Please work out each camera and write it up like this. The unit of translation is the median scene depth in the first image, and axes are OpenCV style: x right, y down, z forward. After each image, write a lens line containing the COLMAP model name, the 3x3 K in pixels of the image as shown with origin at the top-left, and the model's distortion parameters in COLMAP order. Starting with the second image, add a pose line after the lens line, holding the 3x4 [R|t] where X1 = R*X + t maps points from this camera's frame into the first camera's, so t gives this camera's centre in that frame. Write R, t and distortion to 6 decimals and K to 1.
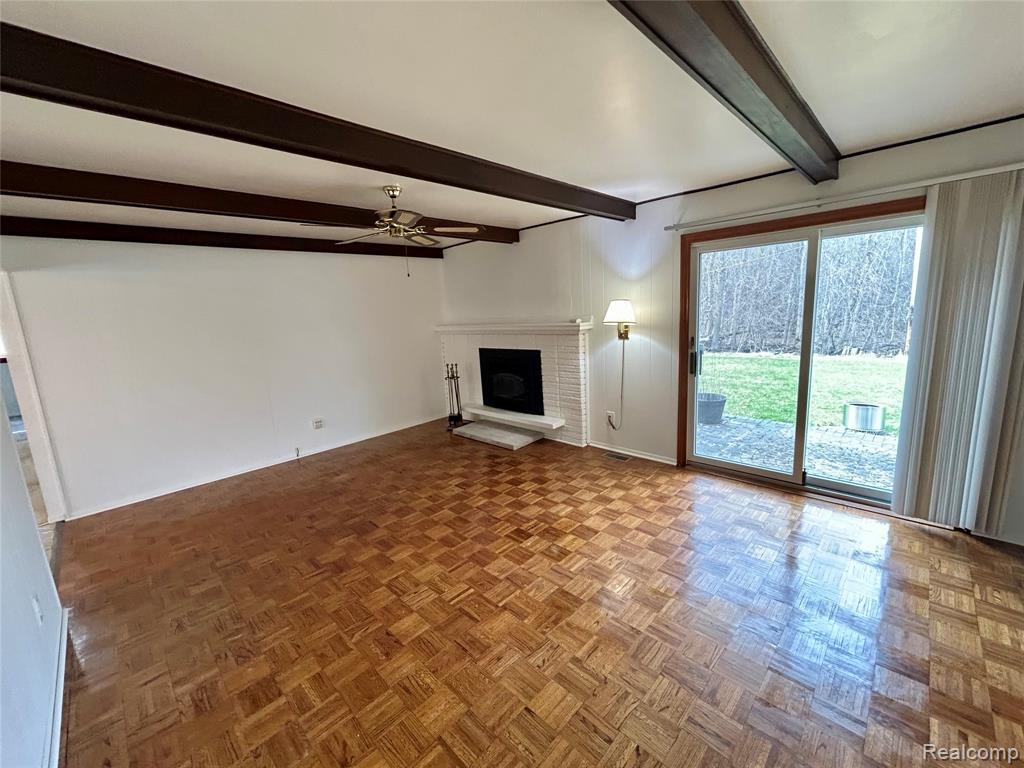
lens RADIAL K [[415.7, 0, 510.5], [0, 415.7, 383.0], [0, 0, 1]] dist [-0.001691, 0.000505]
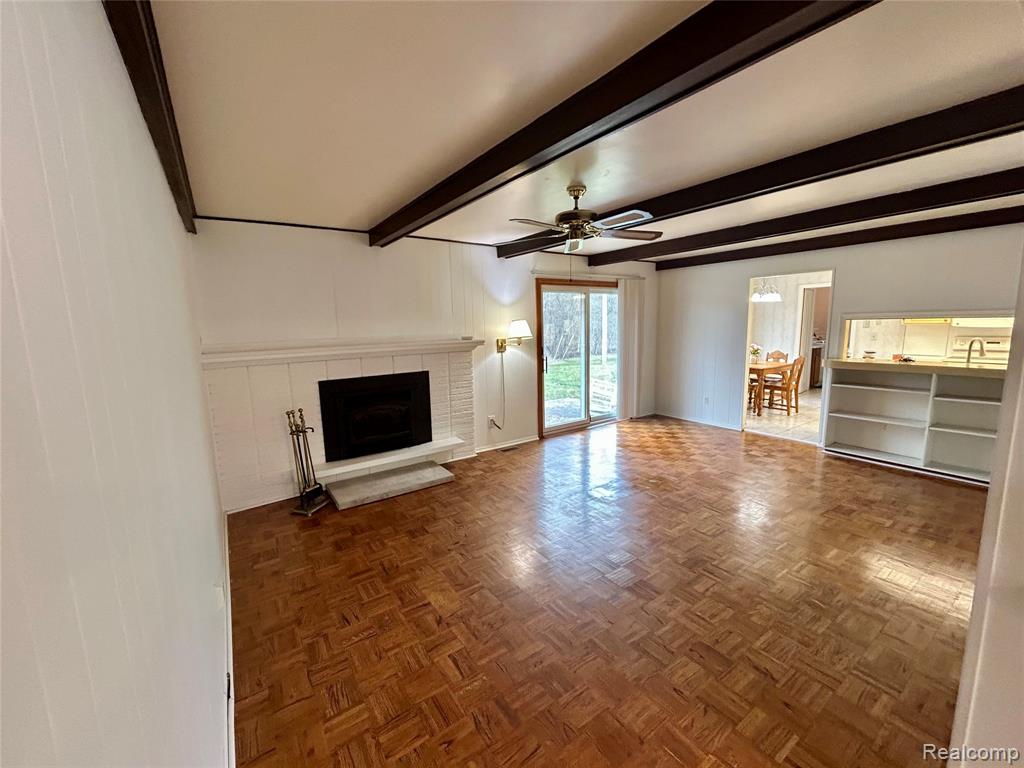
lens RADIAL K [[415.7, 0, 508.7], [0, 415.7, 384.3], [0, 0, 1]] dist [-0.001691, 0.000505]
pose [[0.195794, -0.094428, 0.976088, -0.924455], [0.190622, 0.980032, 0.056572, -0.078163], [-0.961940, 0.174987, 0.209884, 0.736373]]
